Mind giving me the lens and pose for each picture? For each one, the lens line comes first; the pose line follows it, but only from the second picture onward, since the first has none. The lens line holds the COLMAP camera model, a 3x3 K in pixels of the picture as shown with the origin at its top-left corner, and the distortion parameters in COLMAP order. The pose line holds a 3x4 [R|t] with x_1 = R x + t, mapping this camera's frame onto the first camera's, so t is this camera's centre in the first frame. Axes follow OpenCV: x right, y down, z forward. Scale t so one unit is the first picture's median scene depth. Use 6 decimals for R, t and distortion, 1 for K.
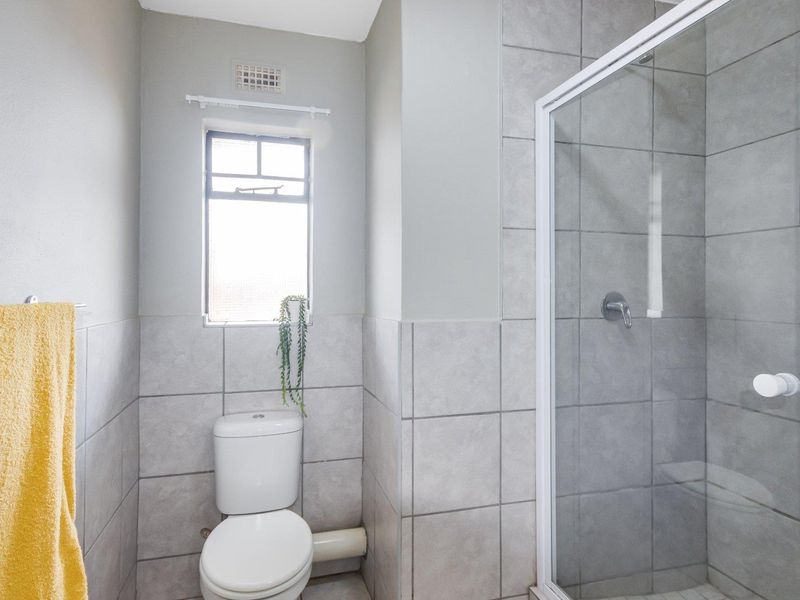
lens RADIAL K [[429.3, 0, 401.9], [0, 429.3, 288.5], [0, 0, 1]] dist [0.004304, 0.000372]
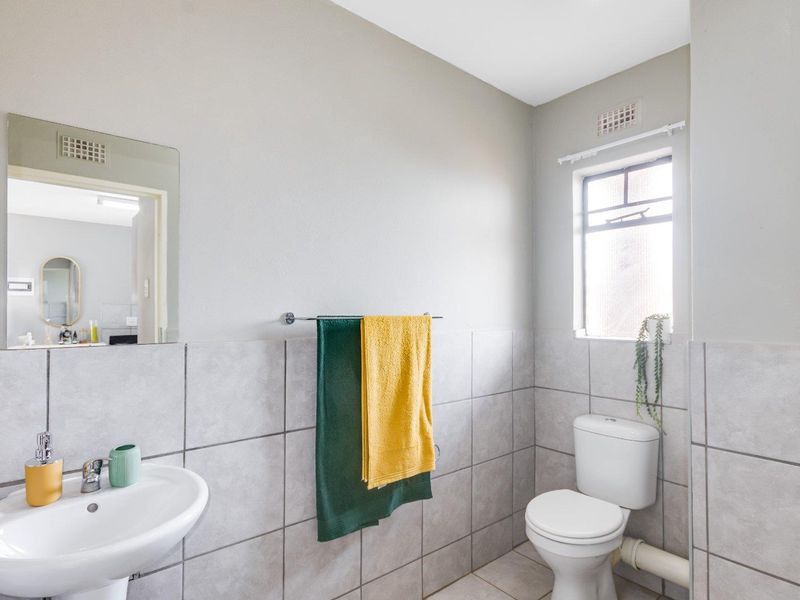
lens RADIAL K [[436.1, 0, 399.4], [0, 436.1, 305.5], [0, 0, 1]] dist [0.002220, 0.000328]
pose [[0.430185, -0.016067, -0.902598, 0.446019], [0.009076, 0.999868, -0.013473, 0.005043], [0.902695, -0.002397, 0.430274, -0.000588]]
